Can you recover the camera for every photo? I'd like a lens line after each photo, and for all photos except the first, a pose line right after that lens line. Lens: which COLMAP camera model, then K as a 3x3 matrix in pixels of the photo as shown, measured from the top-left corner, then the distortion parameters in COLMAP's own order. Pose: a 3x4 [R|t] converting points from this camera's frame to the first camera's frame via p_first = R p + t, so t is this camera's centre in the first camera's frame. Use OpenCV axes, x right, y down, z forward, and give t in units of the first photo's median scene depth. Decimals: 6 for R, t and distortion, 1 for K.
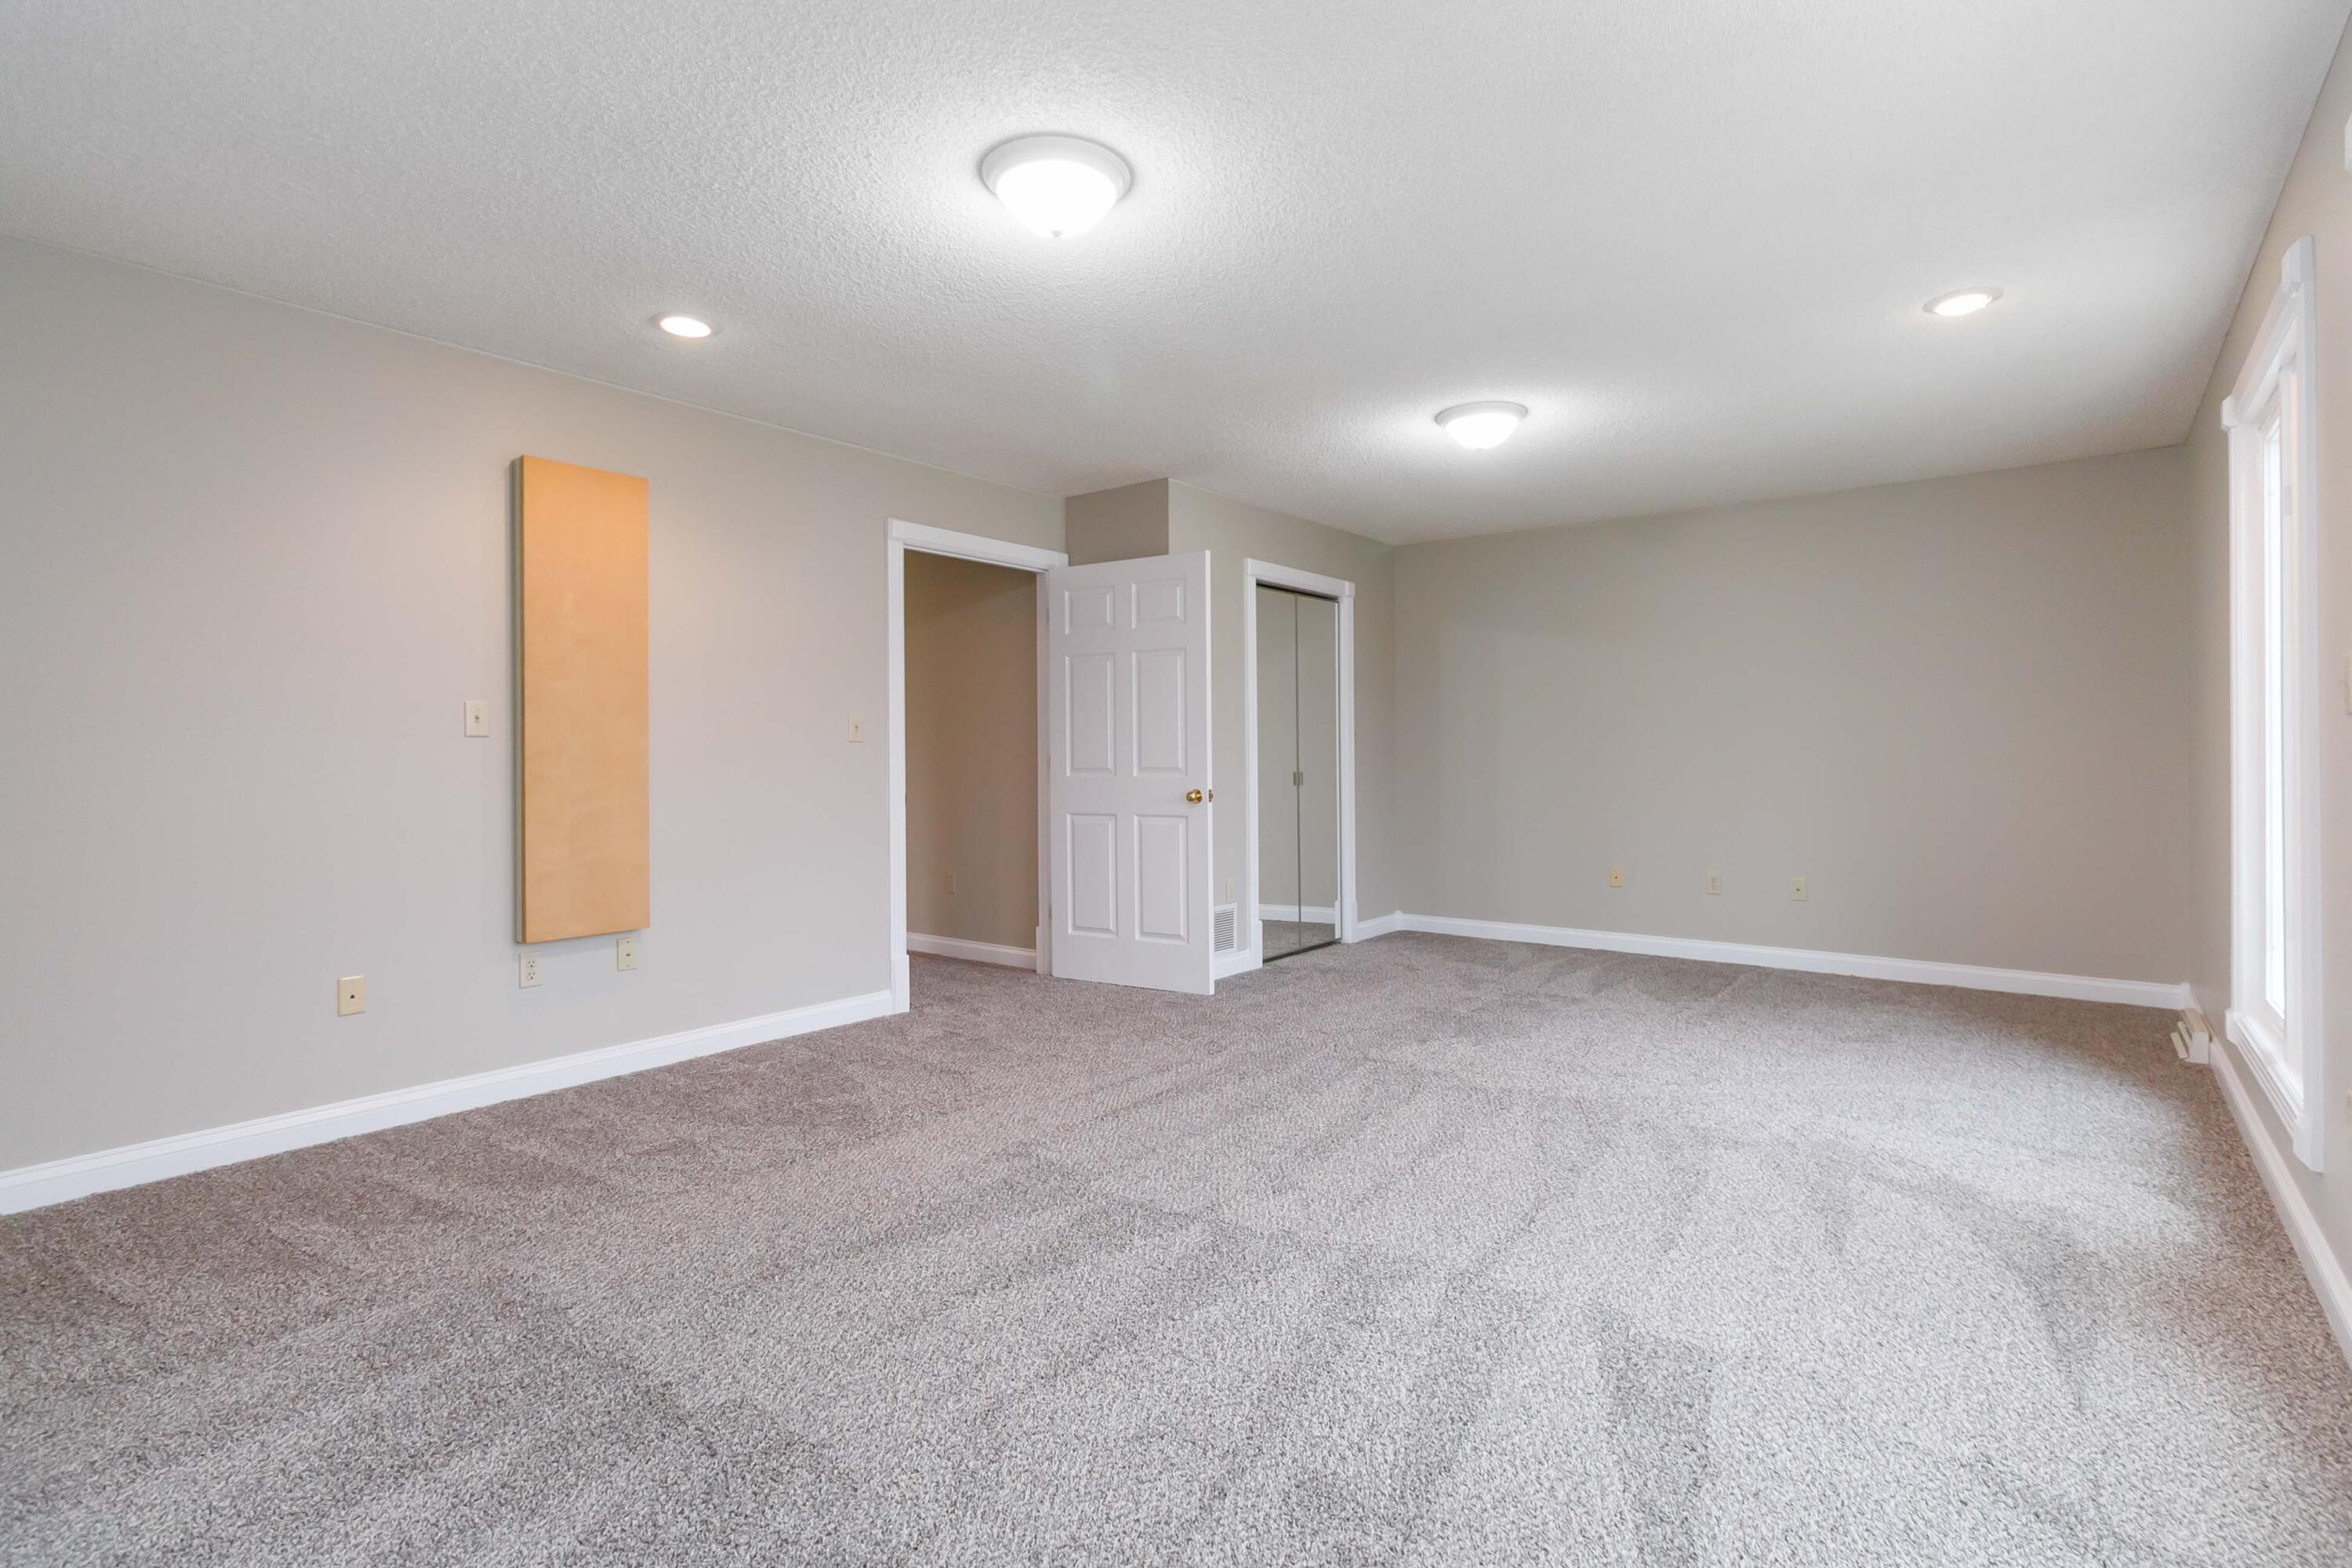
lens RADIAL K [[1097.4, 0, 1175.3], [0, 1097.4, 775.2], [0, 0, 1]] dist [0.002073, 0.000329]
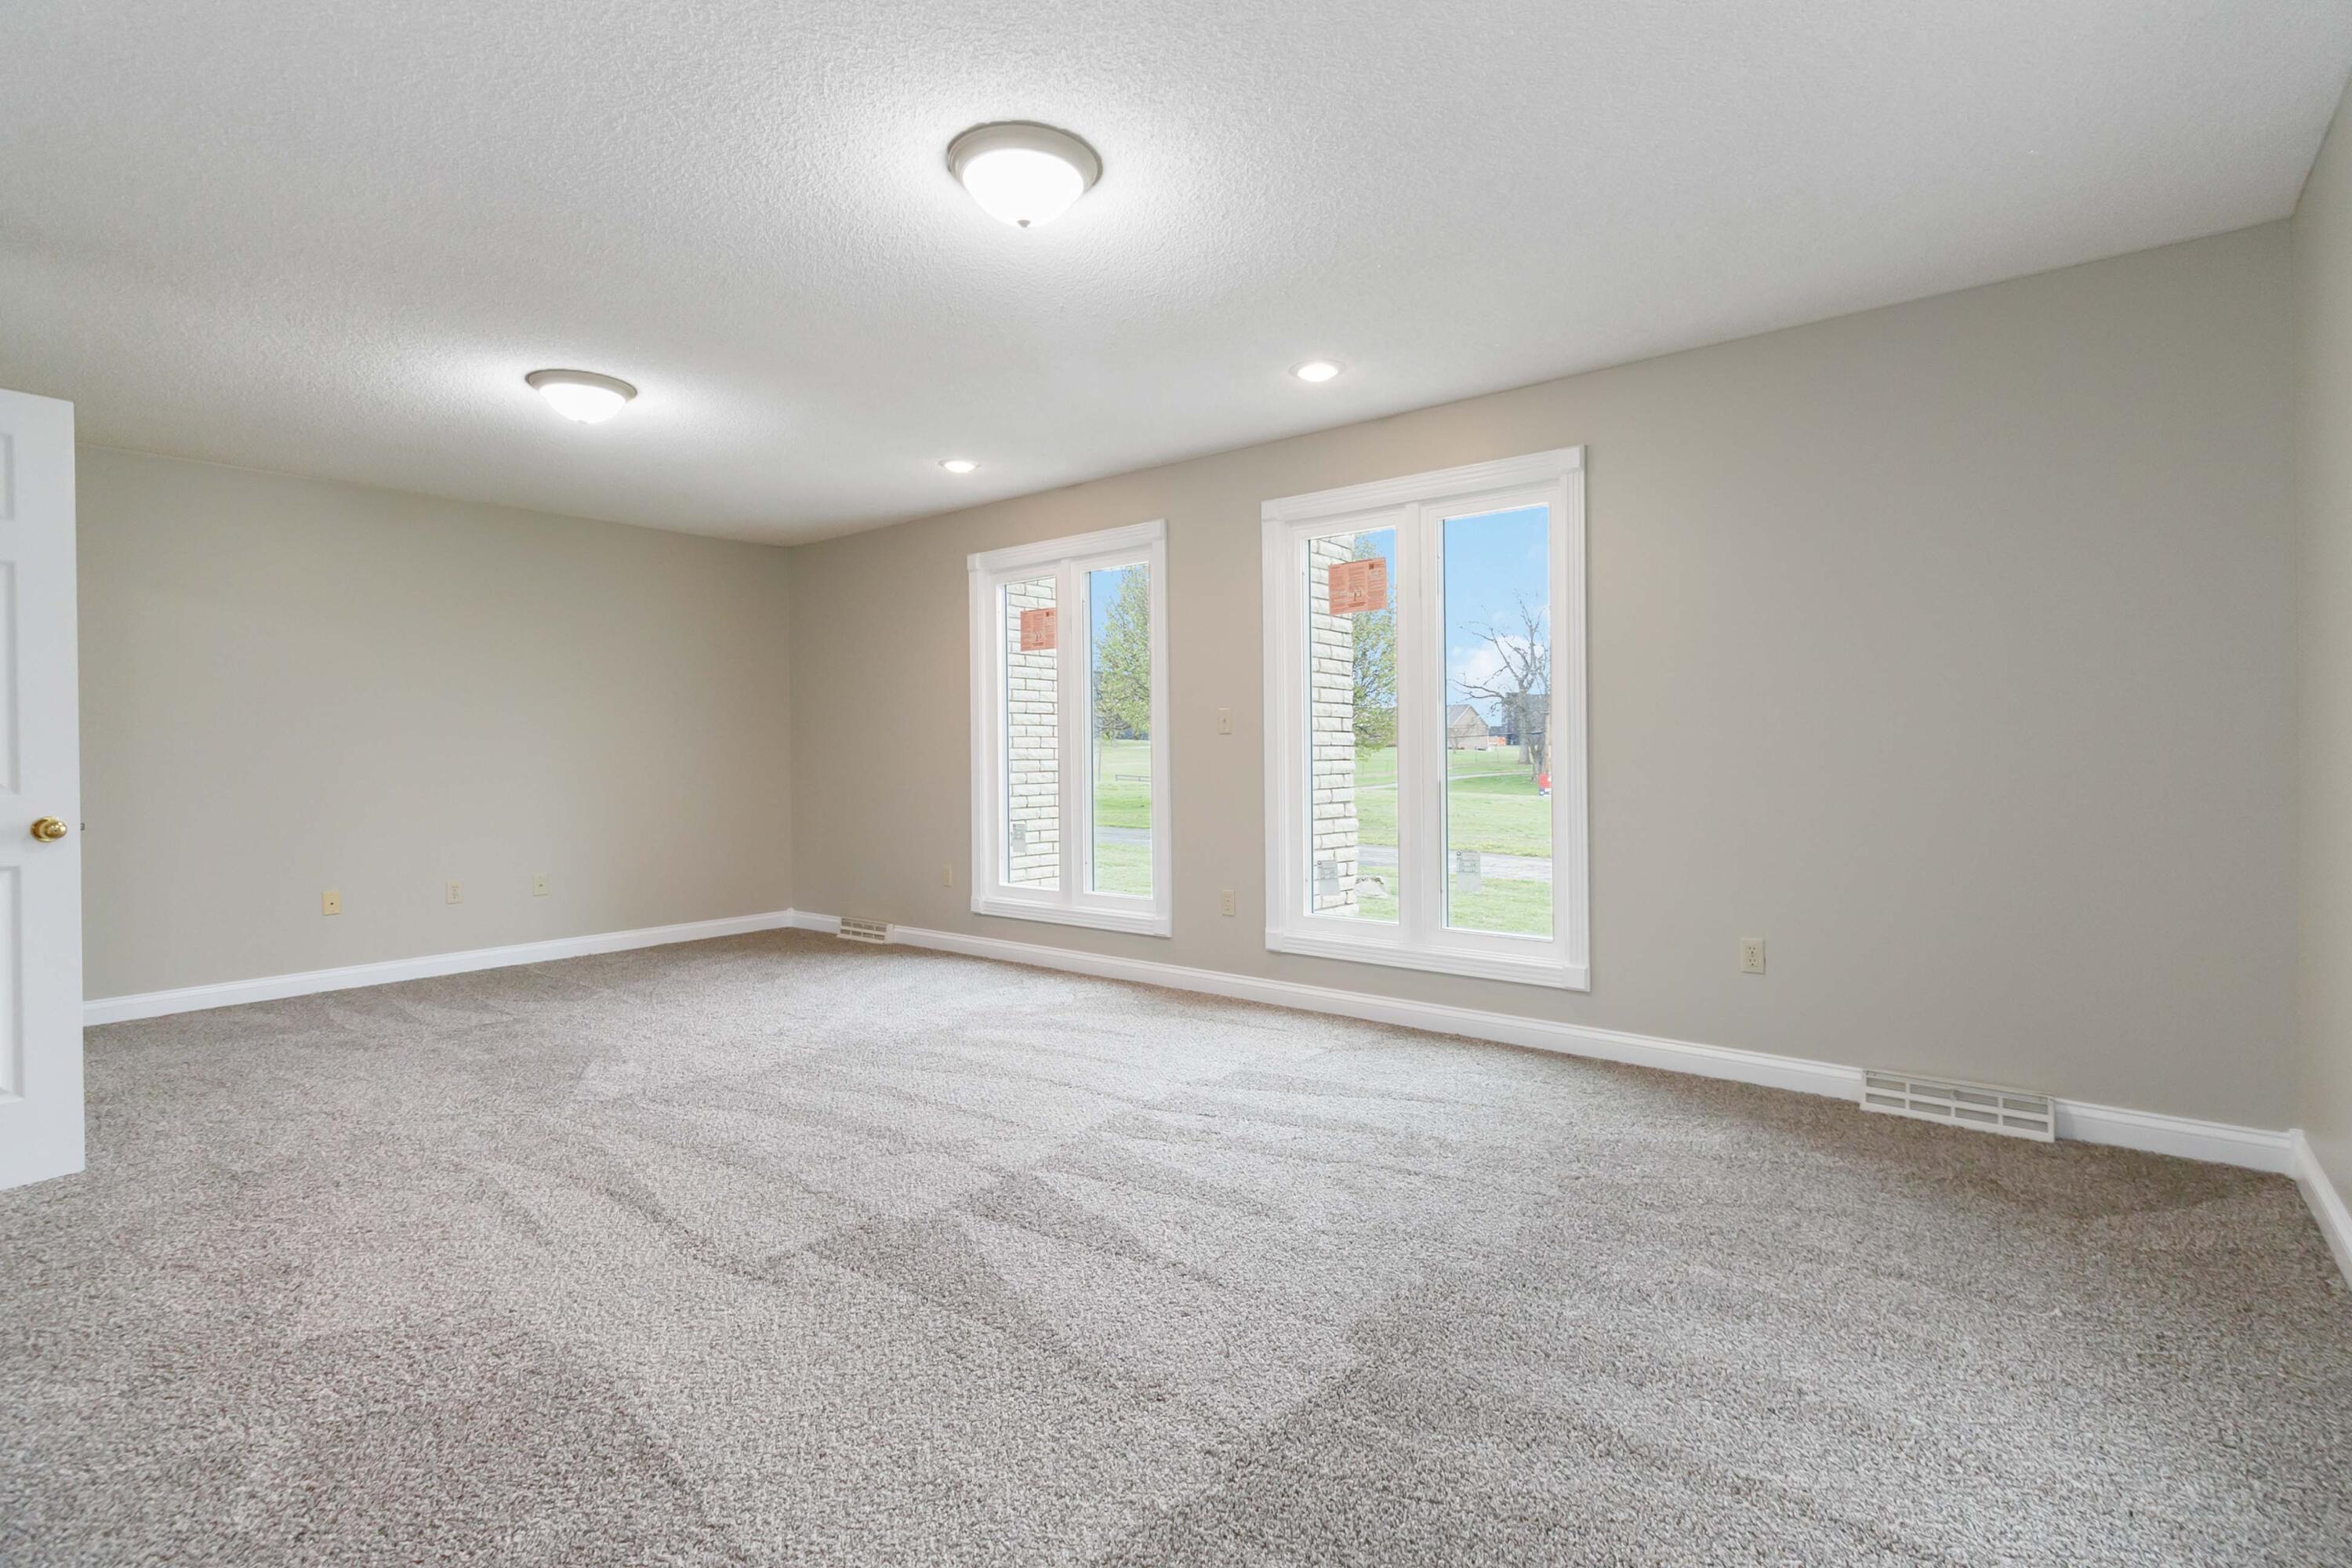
lens RADIAL K [[1097.4, 0, 1173.4], [0, 1097.4, 774.0], [0, 0, 1]] dist [0.002073, 0.000329]
pose [[0.007449, -0.010419, 0.999918, -0.958611], [0.011450, 0.999881, 0.010334, -0.015459], [-0.999907, 0.011372, 0.007567, 0.722439]]
